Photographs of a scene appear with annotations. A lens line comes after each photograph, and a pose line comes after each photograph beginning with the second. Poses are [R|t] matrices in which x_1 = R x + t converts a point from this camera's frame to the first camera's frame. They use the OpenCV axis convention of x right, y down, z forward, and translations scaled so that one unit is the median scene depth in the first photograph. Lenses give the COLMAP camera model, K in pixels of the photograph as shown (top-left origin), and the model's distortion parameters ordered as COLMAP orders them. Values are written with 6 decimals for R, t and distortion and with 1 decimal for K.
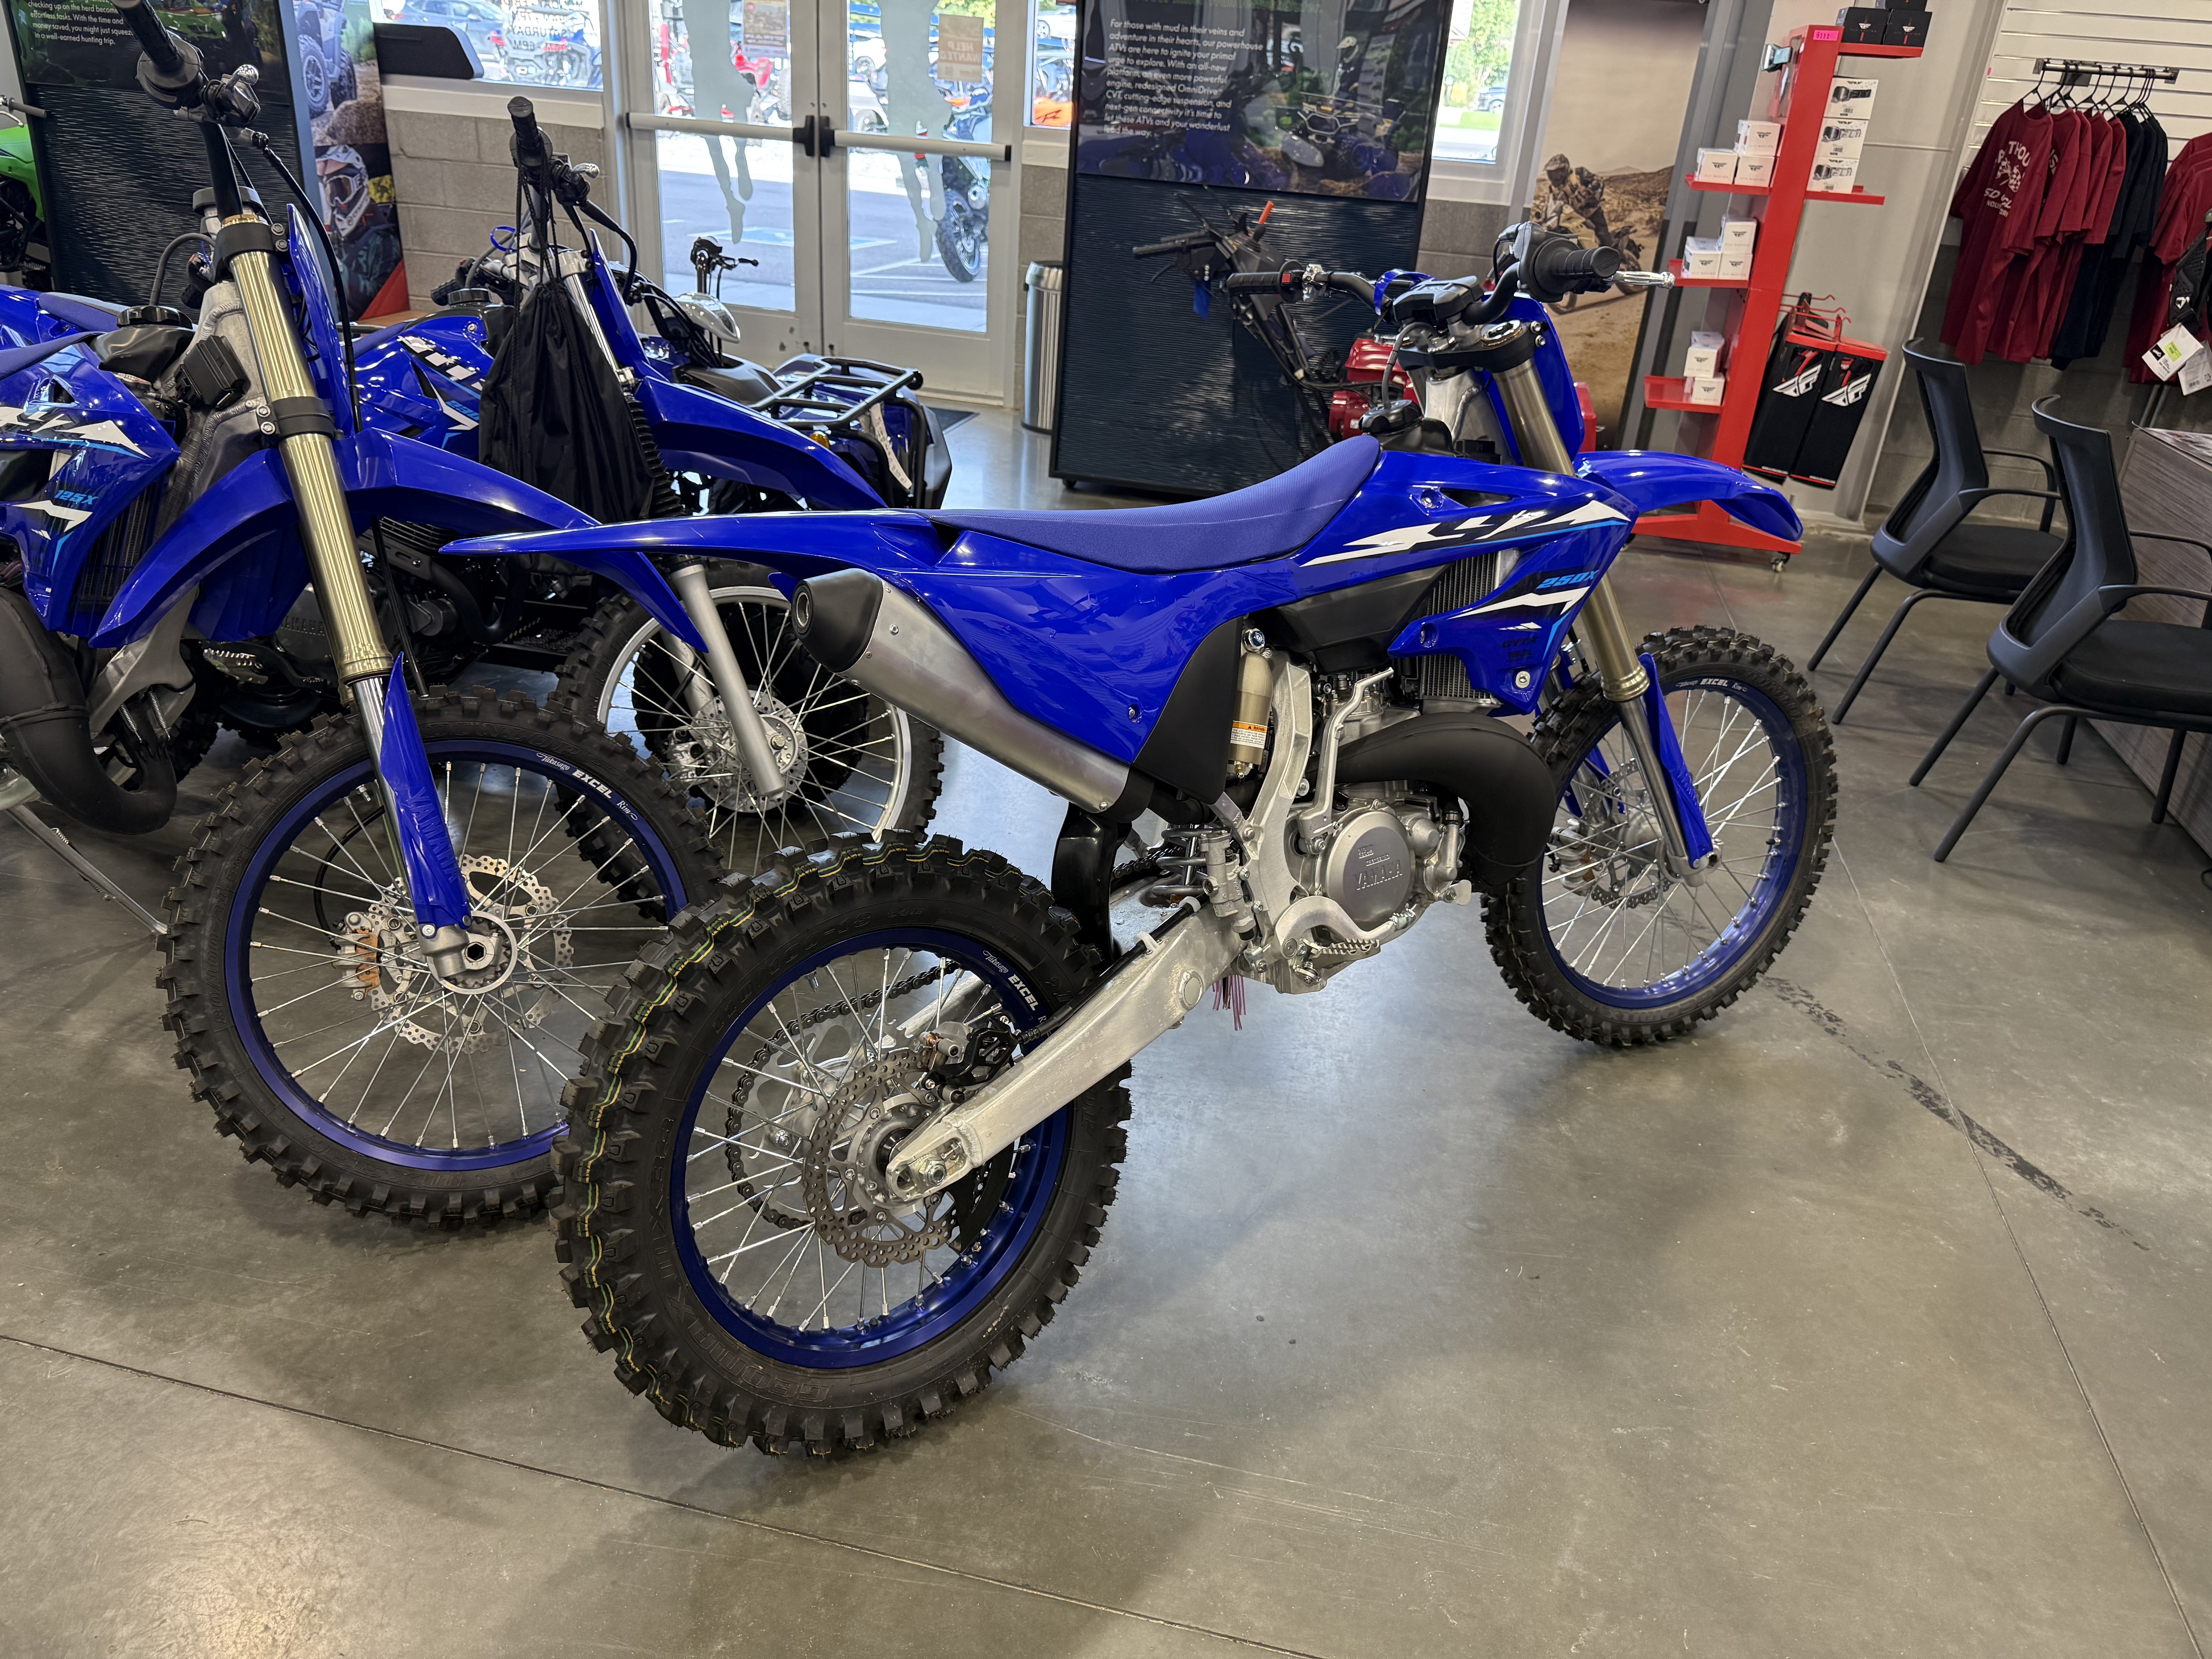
lens RADIAL K [[1581.3, 0, 1112.9], [0, 1581.3, 837.2], [0, 0, 1]] dist [0.030347, -0.044351]
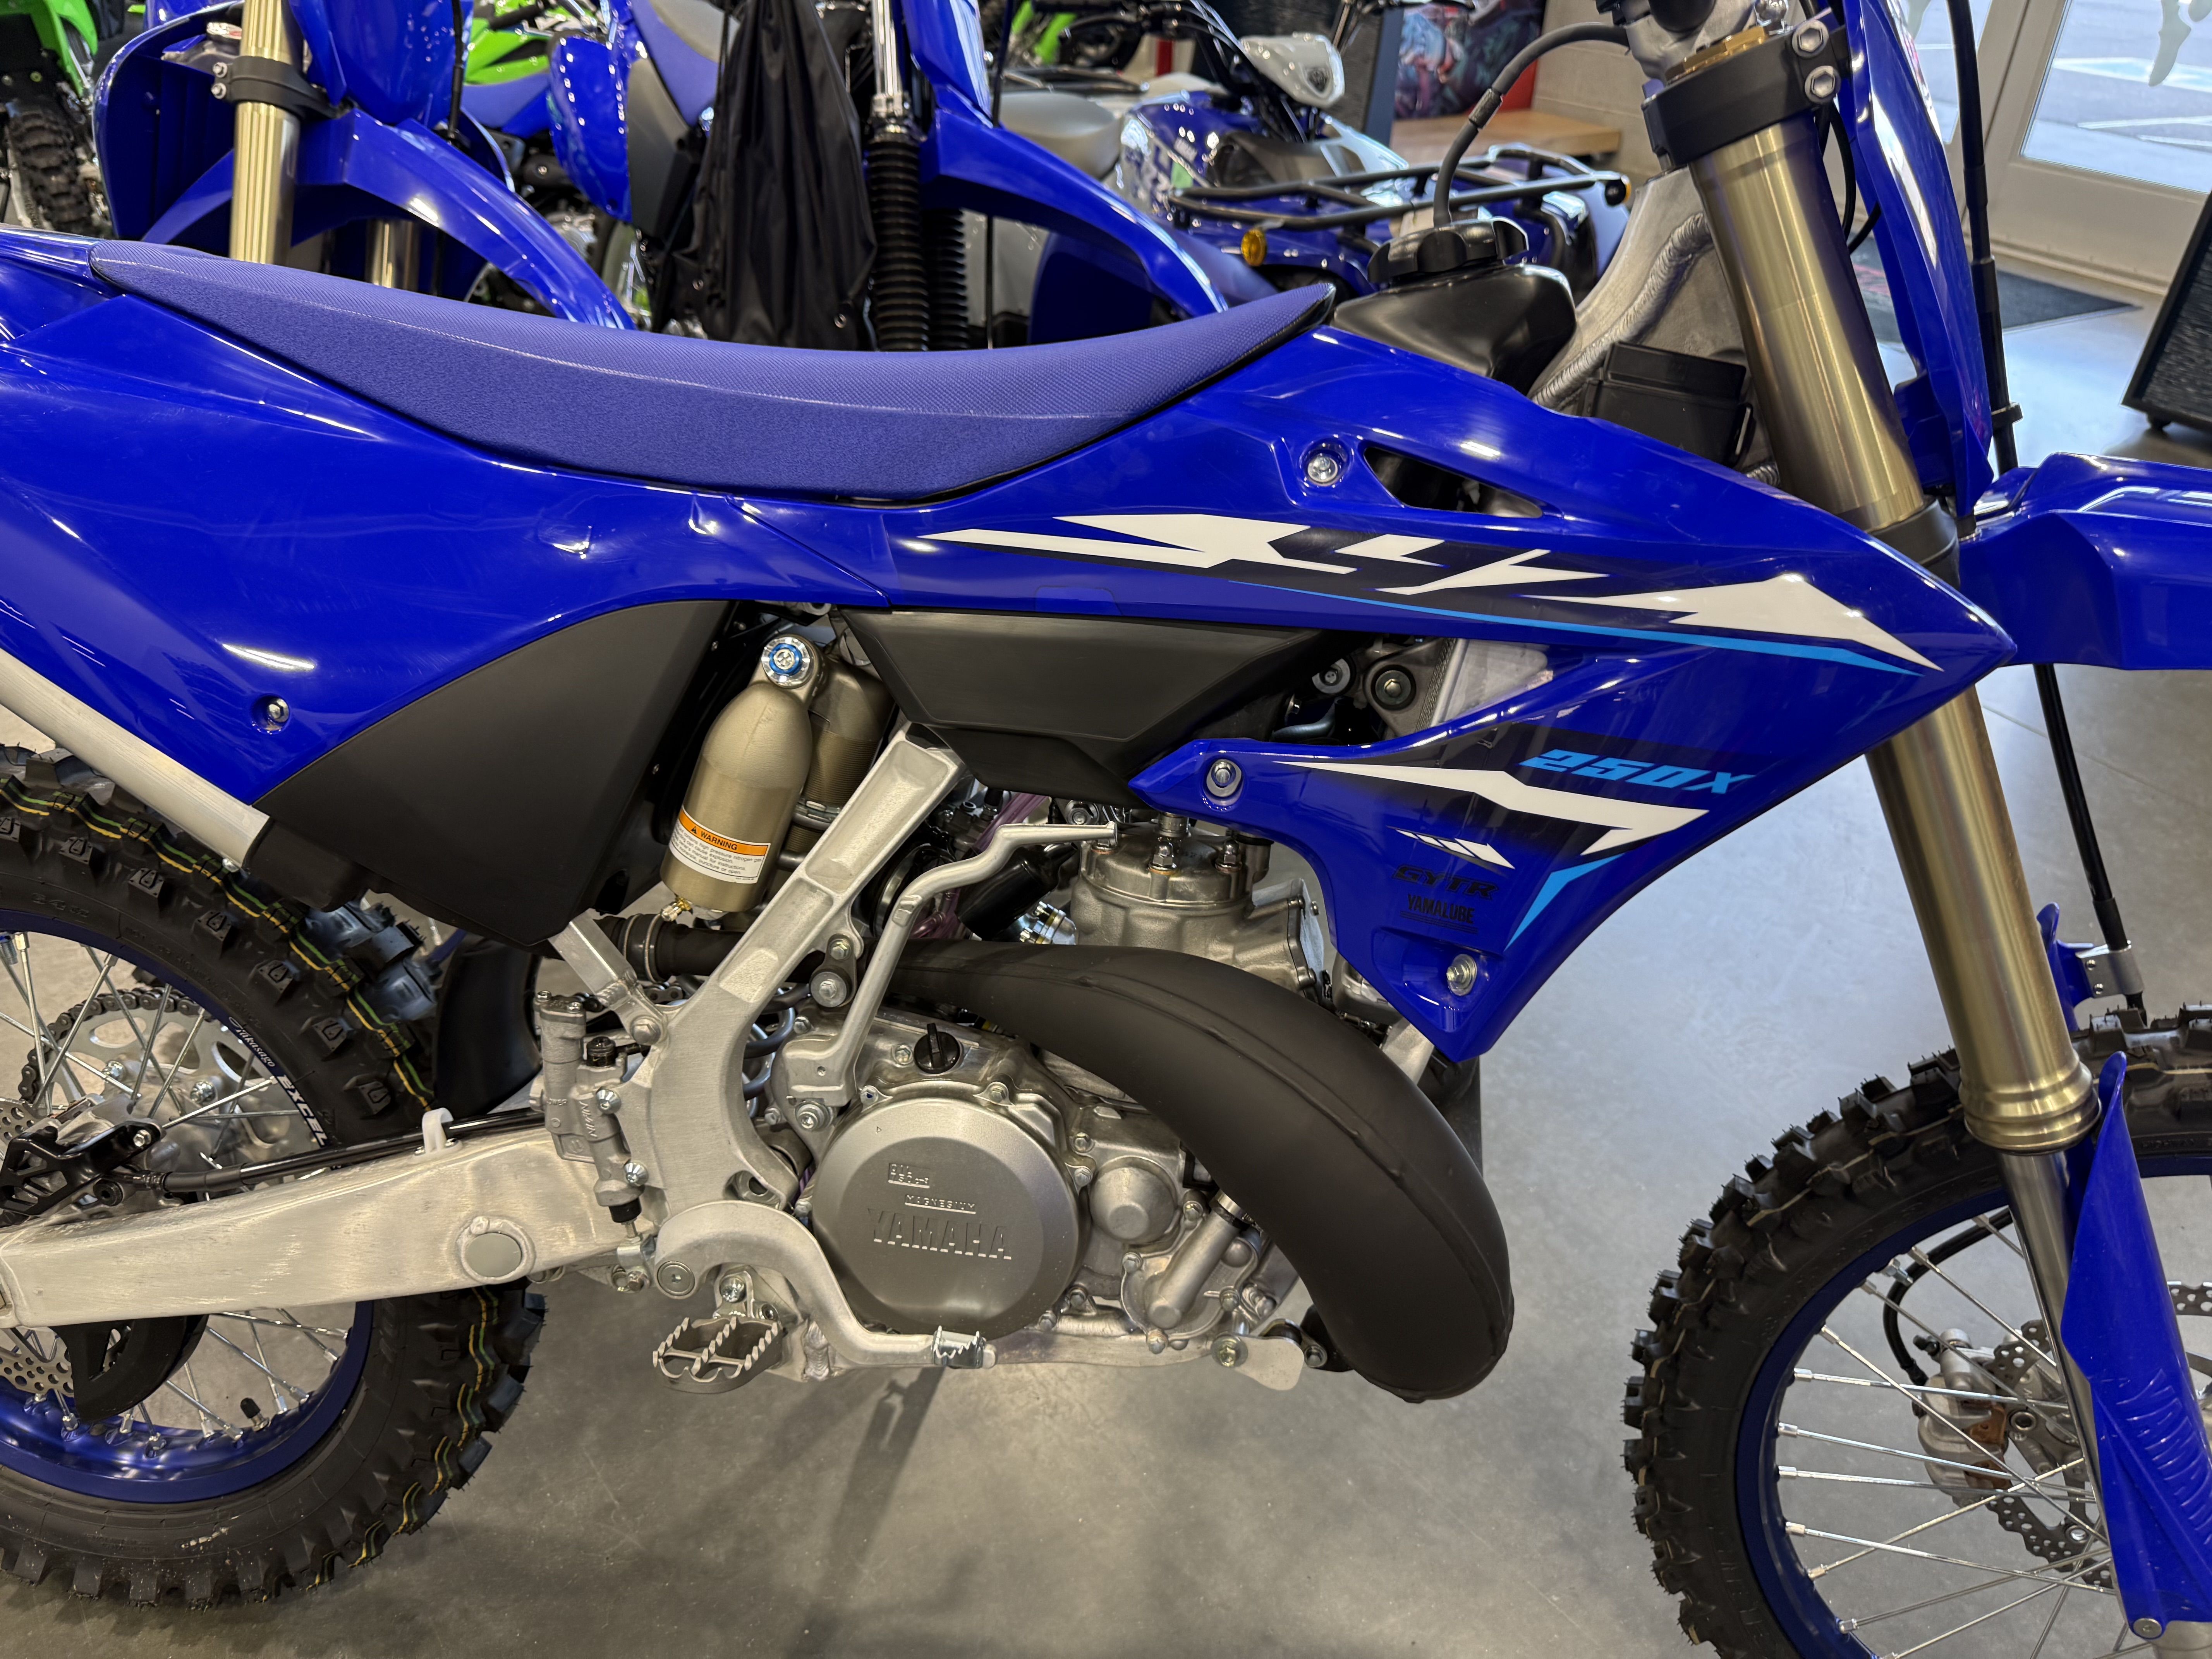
lens RADIAL K [[1581.3, 0, 1098.3], [0, 1581.3, 824.6], [0, 0, 1]] dist [0.030347, -0.044351]
pose [[0.687306, 0.353256, -0.634681, 0.438492], [-0.300613, 0.933769, 0.194187, -0.185887], [0.661243, 0.057327, 0.747978, 0.659639]]
